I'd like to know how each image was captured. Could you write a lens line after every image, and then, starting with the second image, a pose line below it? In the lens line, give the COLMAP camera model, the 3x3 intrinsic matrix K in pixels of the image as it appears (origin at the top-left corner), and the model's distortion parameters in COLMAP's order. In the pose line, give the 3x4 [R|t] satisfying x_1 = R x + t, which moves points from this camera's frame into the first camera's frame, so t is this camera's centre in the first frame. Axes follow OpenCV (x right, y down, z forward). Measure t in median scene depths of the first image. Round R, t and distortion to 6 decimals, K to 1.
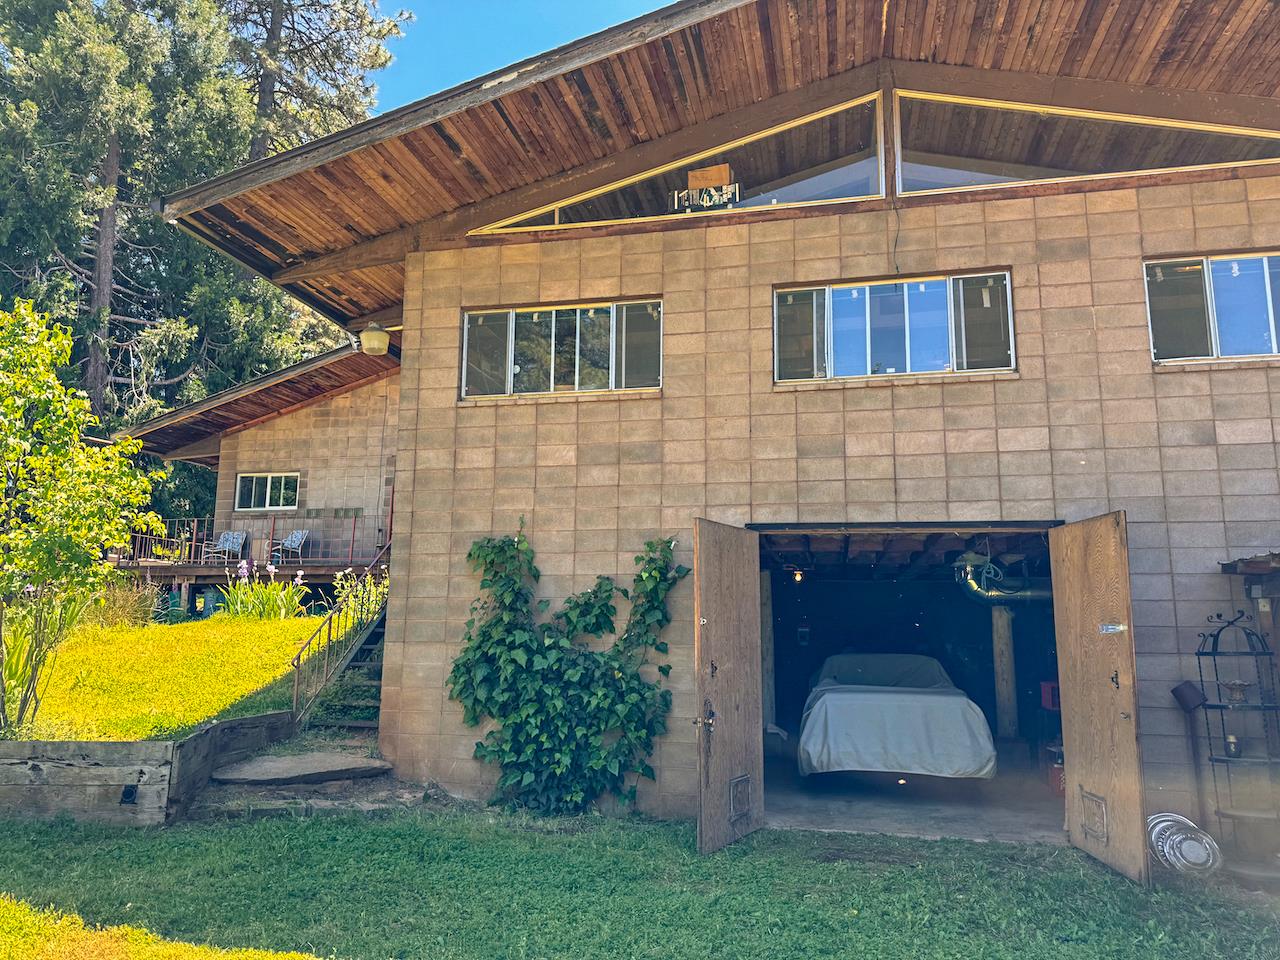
lens RADIAL K [[895.1, 0, 640.0], [0, 895.1, 480.0], [0, 0, 1]] dist [0.027316, -0.000532]
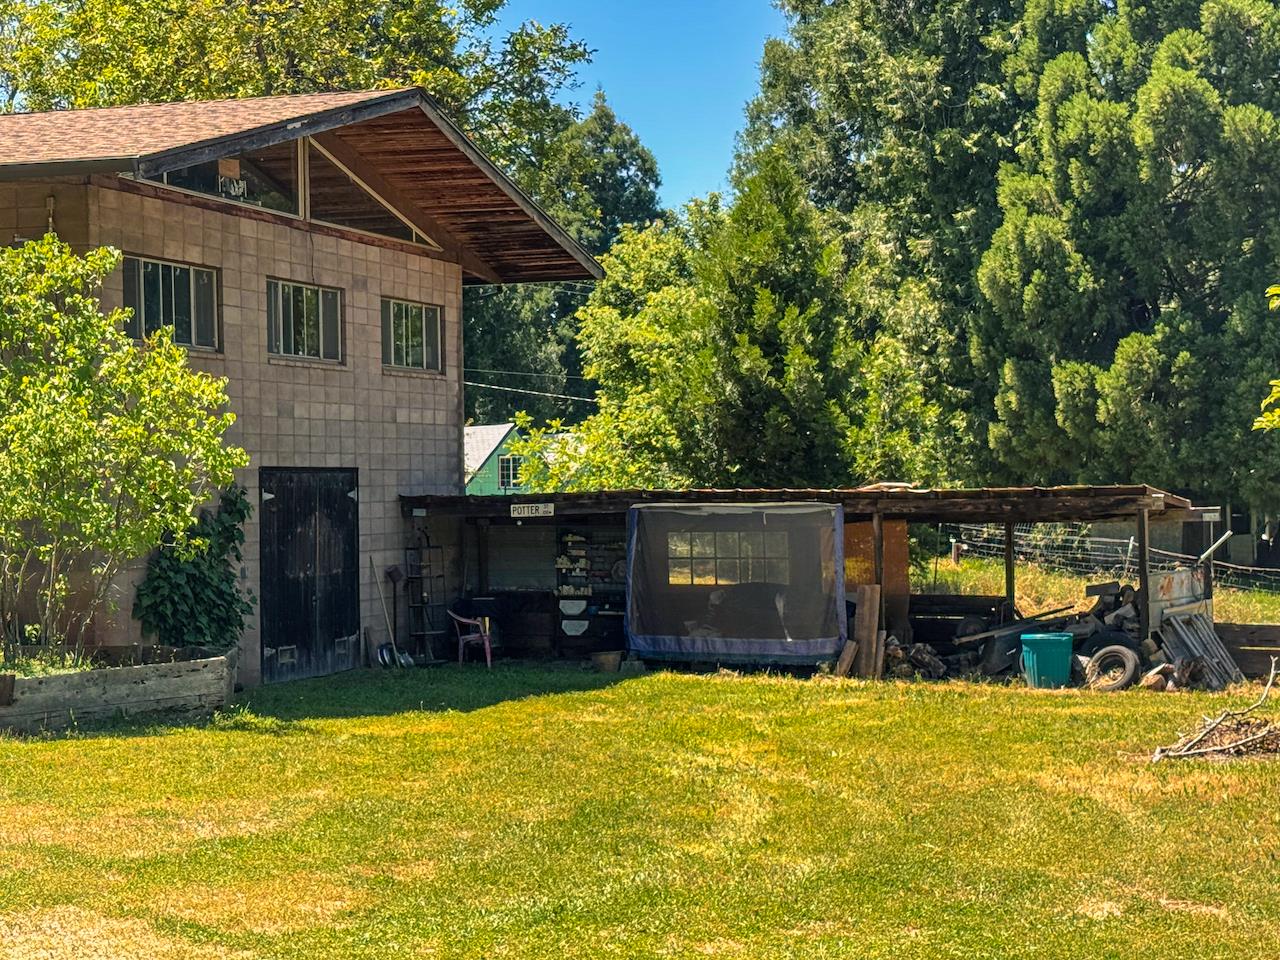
lens RADIAL K [[2310.3, 0, 640.0], [0, 2310.3, 480.0], [0, 0, 1]] dist [-0.004627, -0.005937]
pose [[0.153483, 0.009709, 0.988104, -2.967356], [-0.139824, 0.990104, 0.011990, -0.045628], [-0.978209, -0.140001, 0.153322, -0.051895]]
